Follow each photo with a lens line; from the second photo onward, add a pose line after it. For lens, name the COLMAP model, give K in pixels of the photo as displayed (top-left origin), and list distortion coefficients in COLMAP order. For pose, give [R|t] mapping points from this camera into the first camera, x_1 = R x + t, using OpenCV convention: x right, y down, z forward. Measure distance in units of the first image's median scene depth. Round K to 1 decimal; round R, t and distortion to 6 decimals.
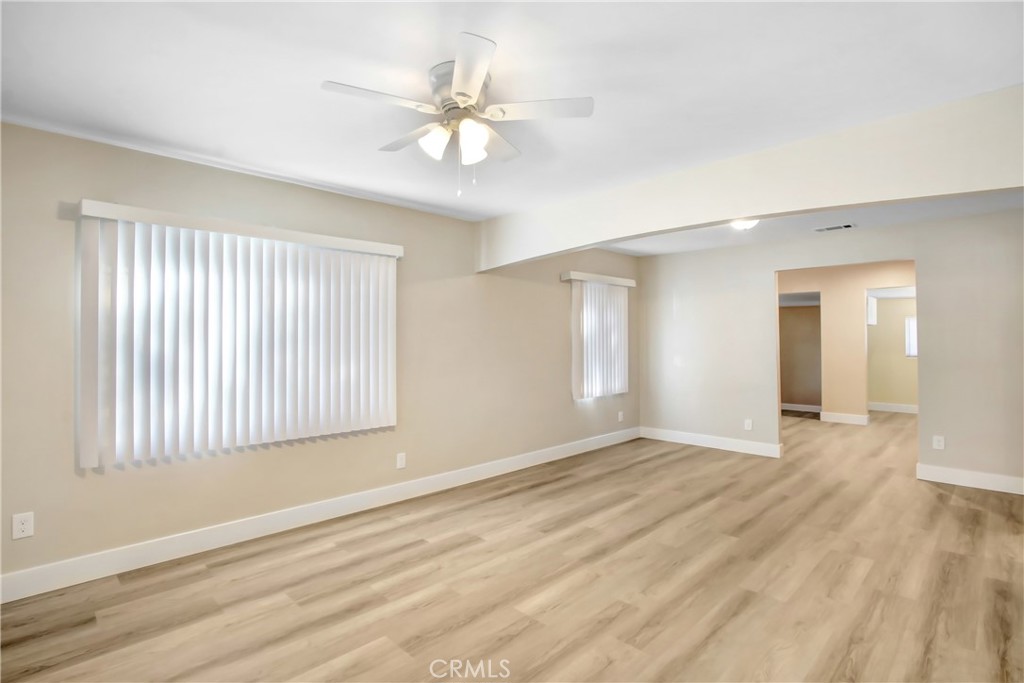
lens RADIAL K [[506.8, 0, 500.2], [0, 506.8, 333.6], [0, 0, 1]] dist [-0.017274, -0.000697]
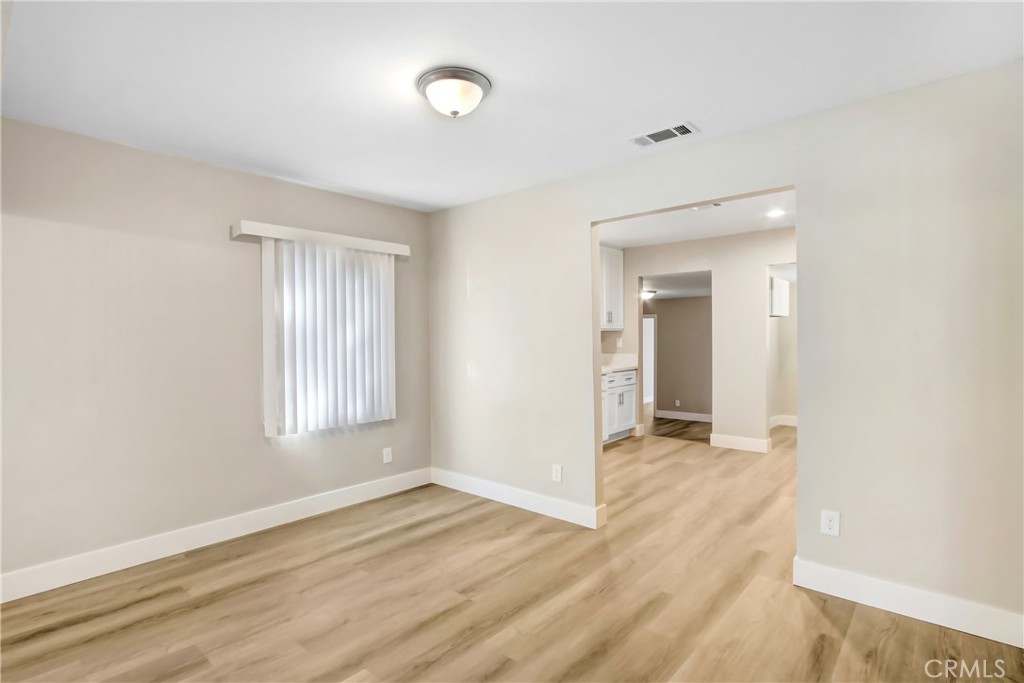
lens RADIAL K [[508.8, 0, 505.0], [0, 508.8, 347.0], [0, 0, 1]] dist [-0.023885, 0.000521]
pose [[0.997387, -0.006154, 0.071983, 0.472335], [0.003973, 0.999530, 0.030407, 0.006866], [-0.072136, -0.030041, 0.996942, 0.470108]]
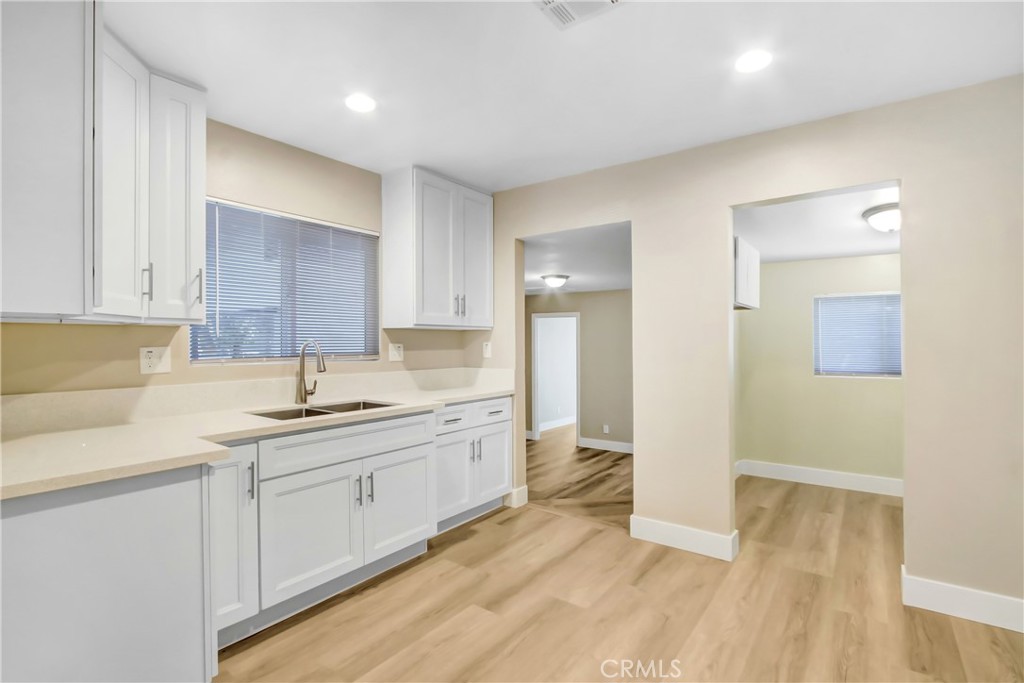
lens RADIAL K [[483.0, 0, 505.3], [0, 483.0, 343.8], [0, 0, 1]] dist [-0.009155, 0.000052]
pose [[0.989724, 0.000955, 0.142987, 0.801272], [-0.002776, 0.999918, 0.012535, 0.018383], [-0.142964, -0.012804, 0.989645, 1.044892]]
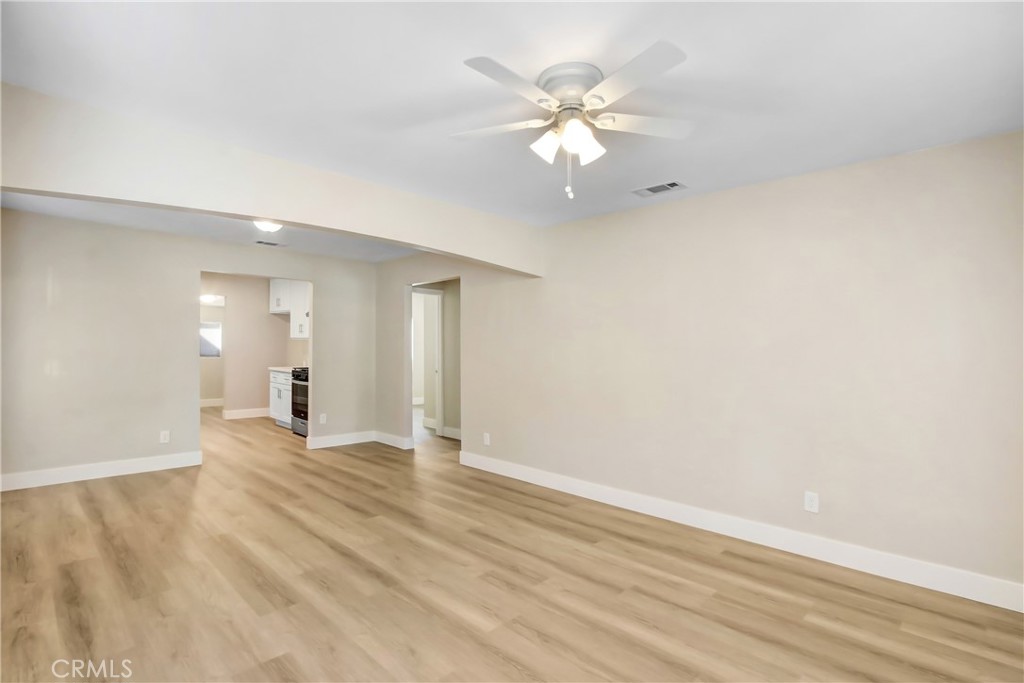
lens RADIAL K [[483.0, 0, 505.3], [0, 483.0, 343.8], [0, 0, 1]] dist [-0.009155, 0.000052]
pose [[-0.022560, 0.008742, 0.999707, -0.454509], [-0.030422, 0.999493, -0.009427, 0.008526], [-0.999283, -0.030626, -0.022282, 0.523156]]
